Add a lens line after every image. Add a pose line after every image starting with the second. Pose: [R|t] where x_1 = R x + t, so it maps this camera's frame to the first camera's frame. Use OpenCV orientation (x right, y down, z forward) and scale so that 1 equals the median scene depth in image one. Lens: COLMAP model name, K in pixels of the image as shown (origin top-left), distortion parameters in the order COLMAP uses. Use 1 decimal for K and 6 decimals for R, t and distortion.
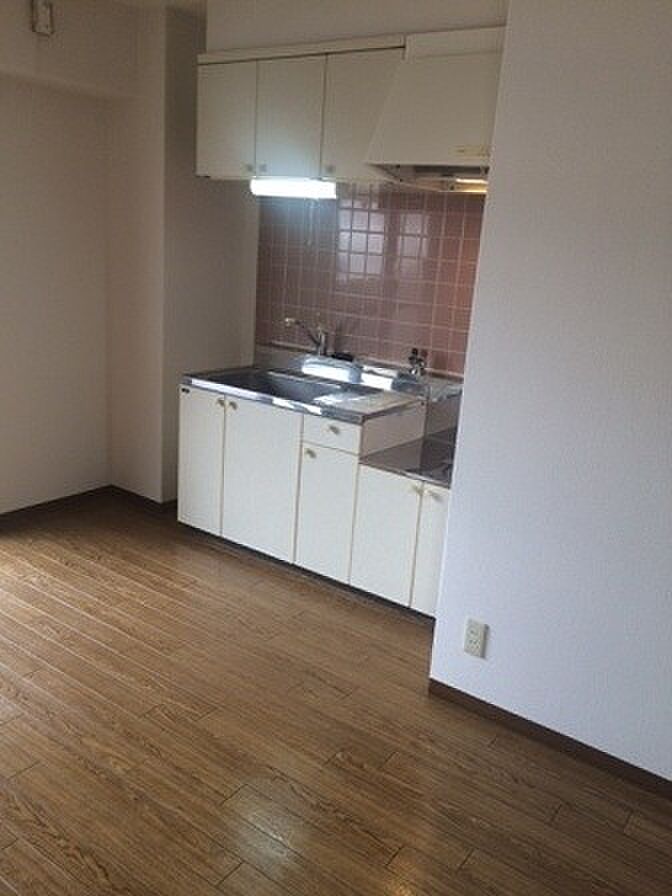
lens RADIAL K [[764.4, 0, 336.0], [0, 764.4, 448.0], [0, 0, 1]] dist [0.066853, -0.083829]
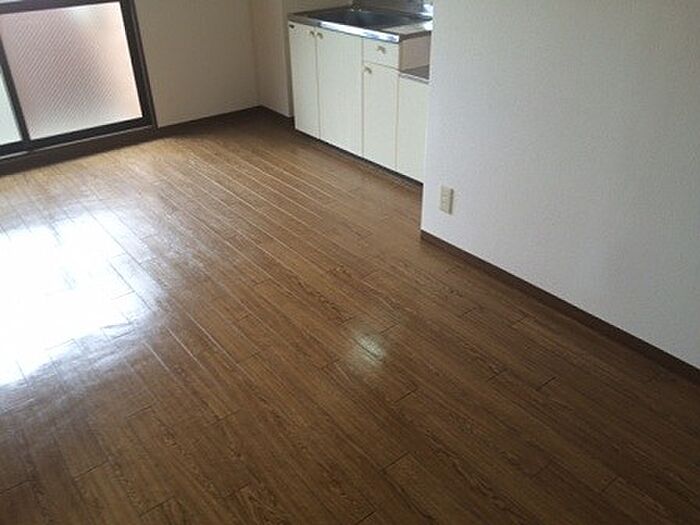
lens RADIAL K [[587.2, 0, 350.0], [0, 587.2, 262.5], [0, 0, 1]] dist [0.073479, 0.000758]
pose [[0.959095, 0.064725, -0.275585, 0.232630], [0.008875, 0.966157, 0.257803, 0.062189], [0.282945, -0.249704, 0.926062, -0.035714]]
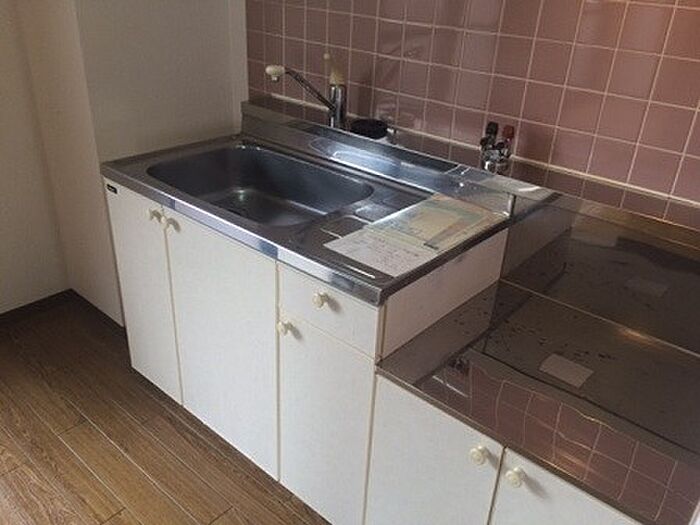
lens RADIAL K [[597.2, 0, 350.0], [0, 597.2, 262.5], [0, 0, 1]] dist [0.066853, -0.083829]
pose [[0.995853, 0.020590, -0.088620, 0.043361], [-0.002583, 0.980062, 0.198678, -0.123887], [0.090943, -0.197625, 0.976050, 0.578435]]
